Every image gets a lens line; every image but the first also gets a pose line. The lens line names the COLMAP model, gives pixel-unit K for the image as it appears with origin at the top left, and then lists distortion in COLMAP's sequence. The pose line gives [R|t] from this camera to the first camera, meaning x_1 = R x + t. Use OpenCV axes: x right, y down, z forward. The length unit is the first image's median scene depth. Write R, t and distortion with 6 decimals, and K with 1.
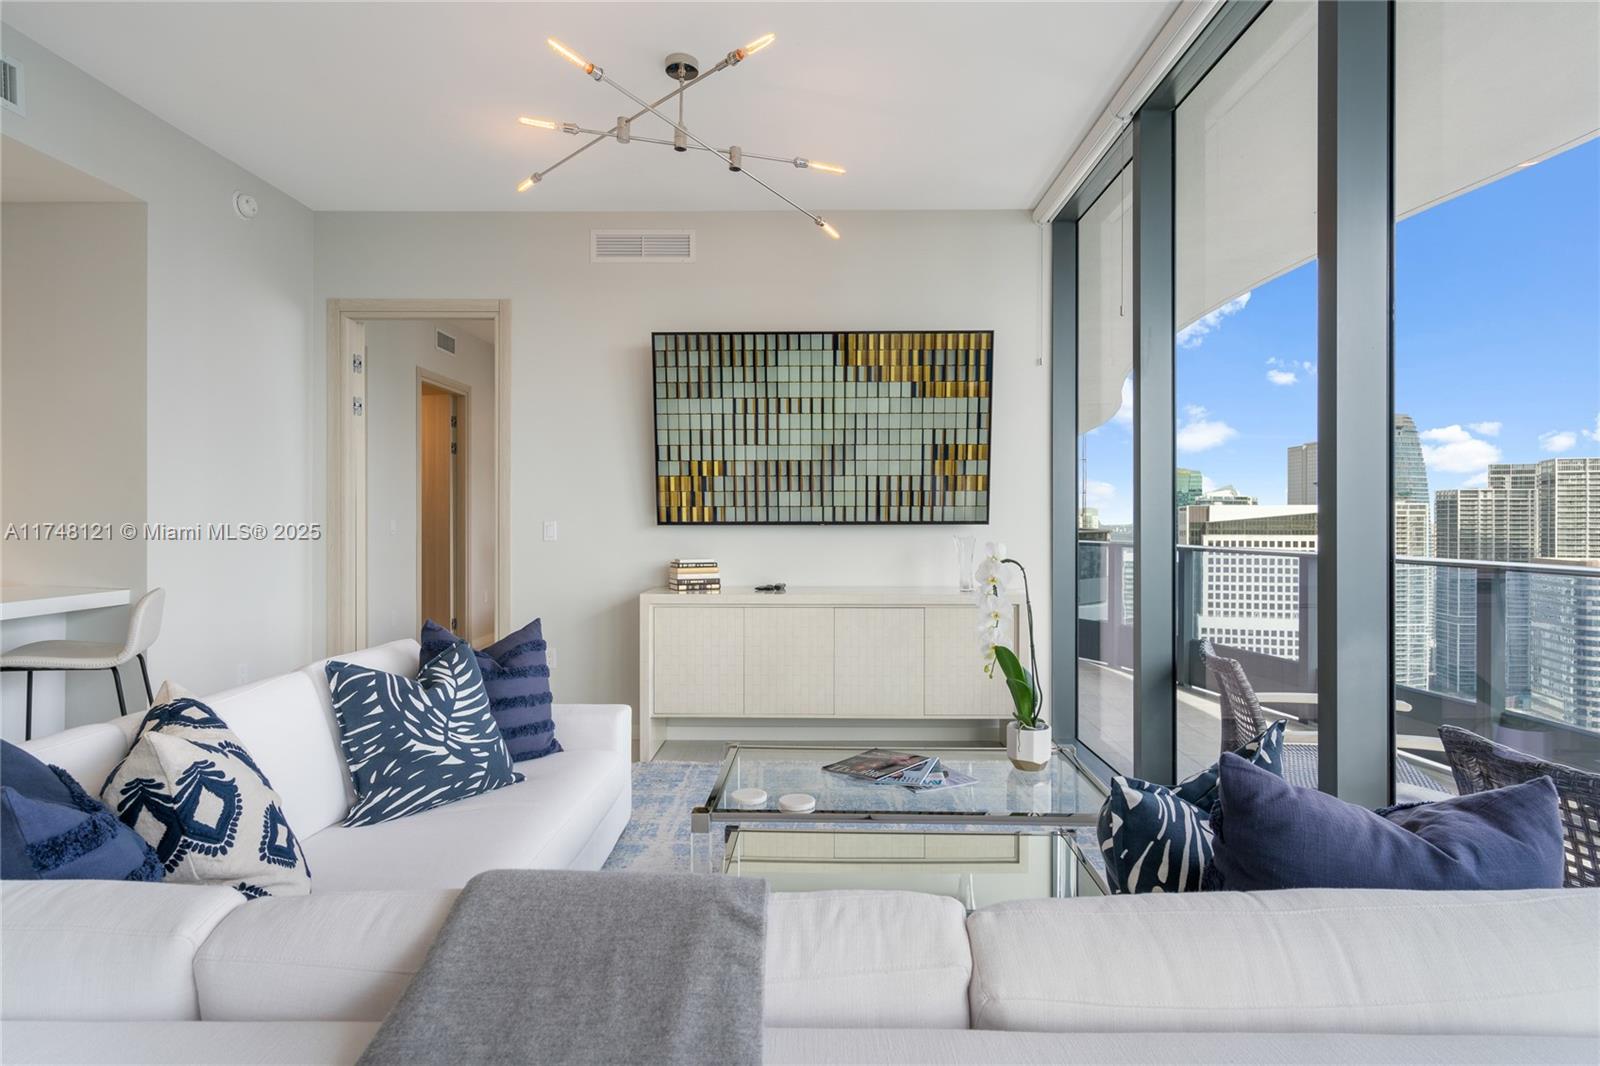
lens RADIAL K [[805.1, 0, 809.2], [0, 805.1, 525.4], [0, 0, 1]] dist [0.002686, 0.000809]
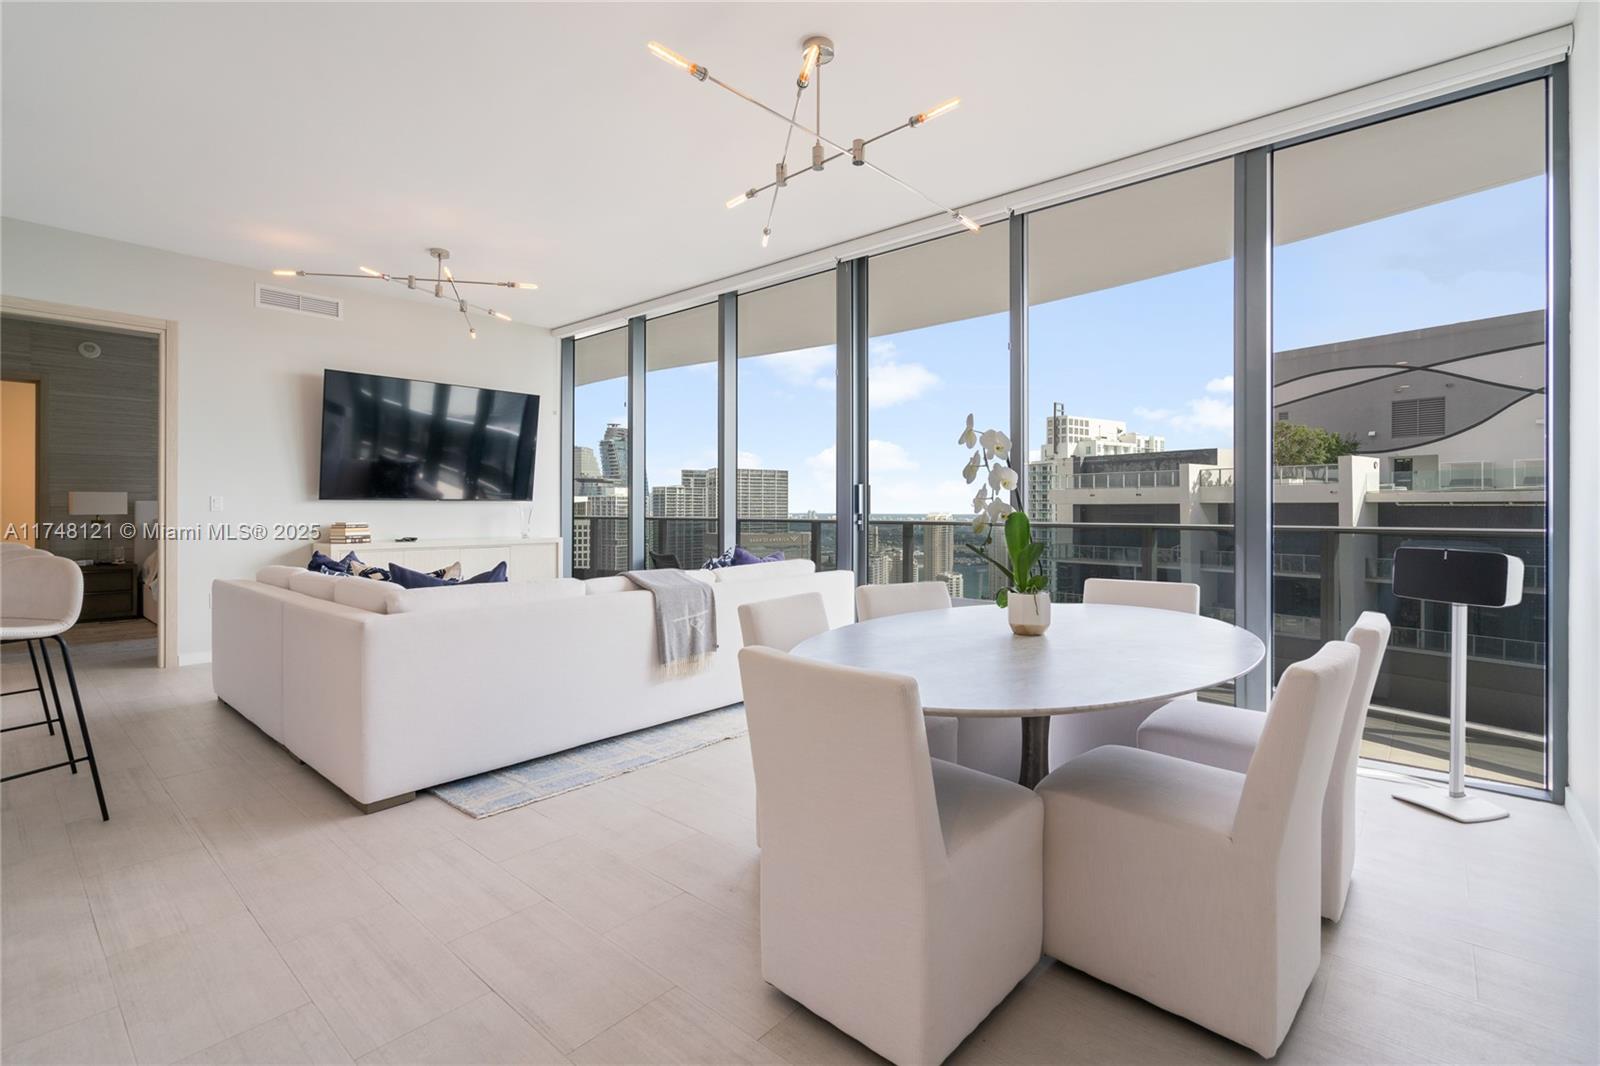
lens RADIAL K [[731.0, 0, 799.6], [0, 731.0, 510.2], [0, 0, 1]] dist [-0.002622, 0.004434]
pose [[0.650778, -0.000212, 0.759268, -0.638383], [0.003176, 0.999992, -0.002443, 0.025222], [-0.759262, 0.004001, 0.650773, -0.525597]]
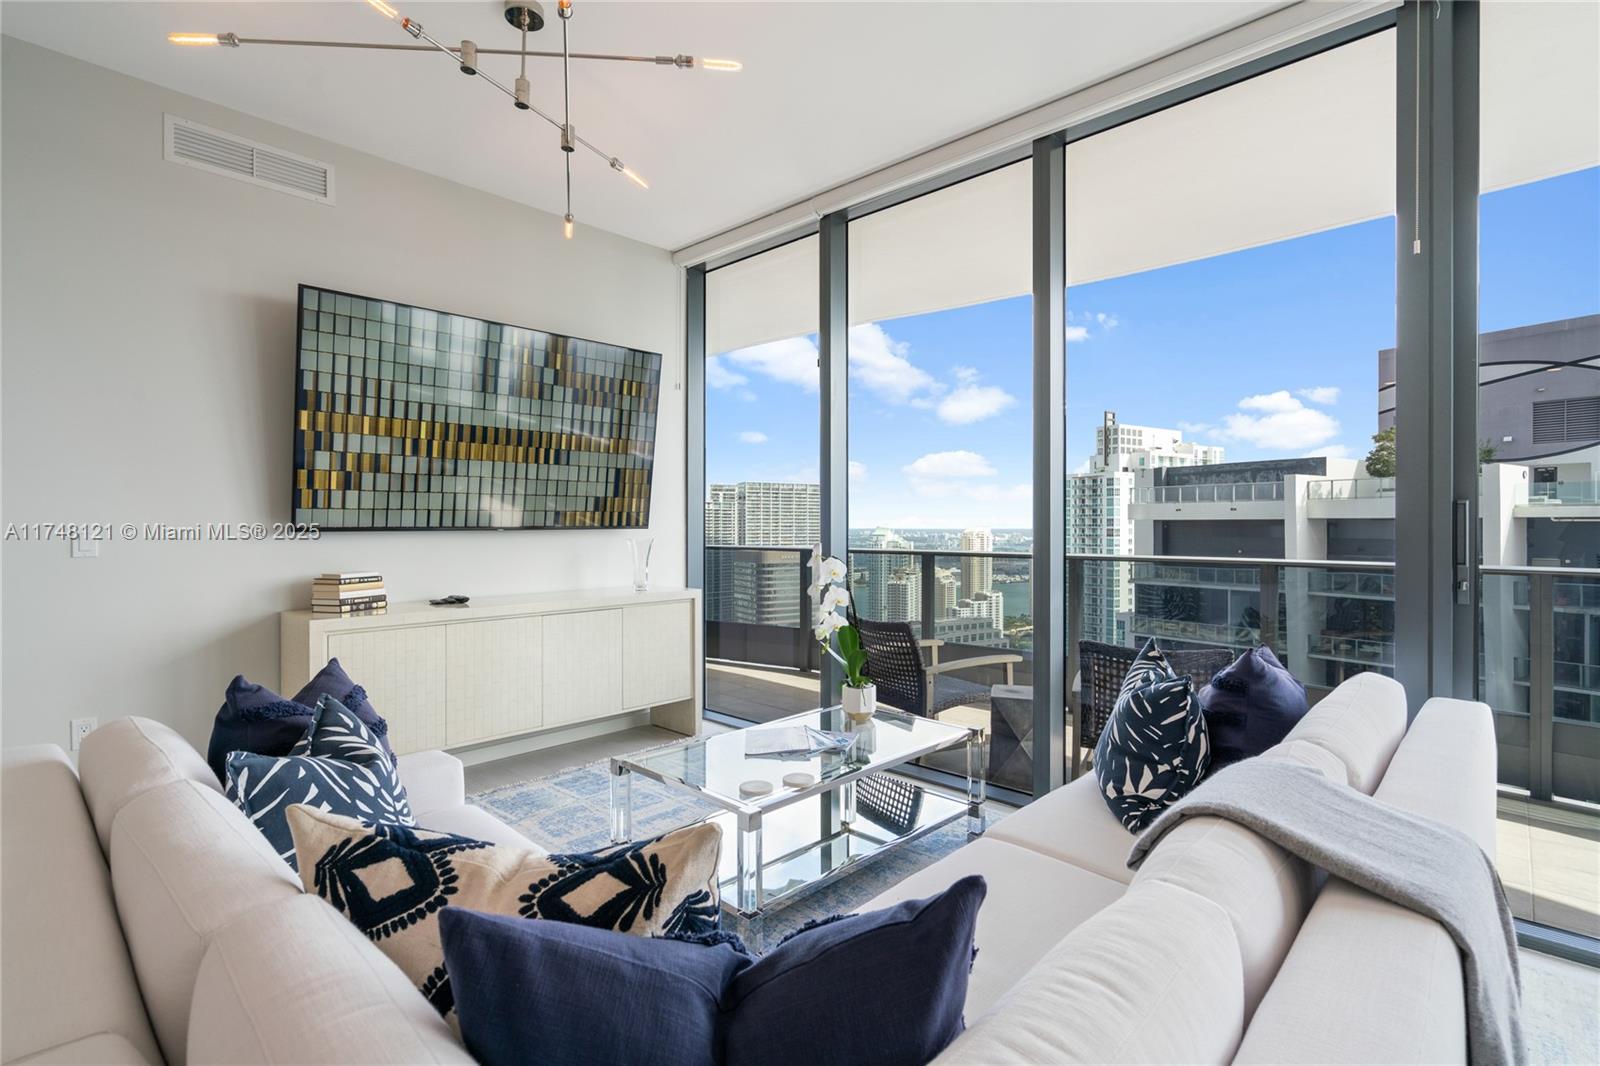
lens RADIAL K [[750.1, 0, 799.1], [0, 750.1, 527.6], [0, 0, 1]] dist [0.000340, 0.001224]
pose [[0.678572, -0.003648, 0.734525, -0.395449], [0.004896, 0.999988, 0.000443, -0.002047], [-0.734517, 0.003296, 0.678582, 0.154414]]
